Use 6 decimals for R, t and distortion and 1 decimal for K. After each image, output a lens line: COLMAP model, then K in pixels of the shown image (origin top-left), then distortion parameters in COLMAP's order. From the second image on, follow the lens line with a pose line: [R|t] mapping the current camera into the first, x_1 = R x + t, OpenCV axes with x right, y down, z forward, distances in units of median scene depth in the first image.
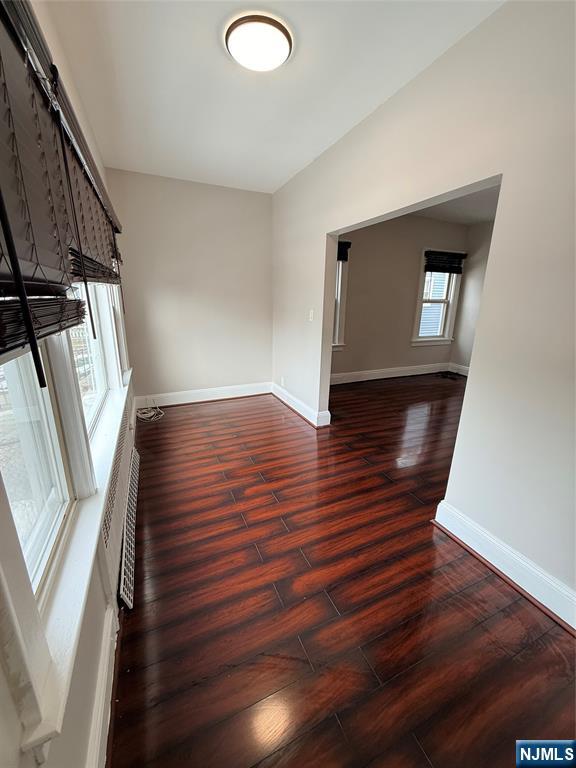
lens RADIAL K [[305.0, 0, 289.0], [0, 305.0, 384.1], [0, 0, 1]] dist [0.000190, 0.000430]
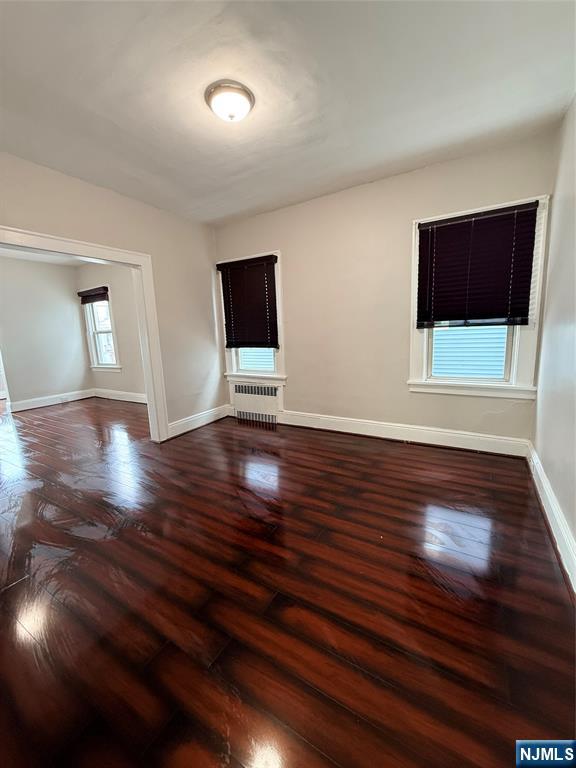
lens RADIAL K [[305.0, 0, 288.1], [0, 305.0, 380.8], [0, 0, 1]] dist [0.000190, 0.000430]
pose [[0.563804, 0.093228, -0.820630, 1.013304], [-0.174685, 0.984591, -0.008160, -0.121963], [0.807224, 0.147952, 0.571402, 0.550918]]
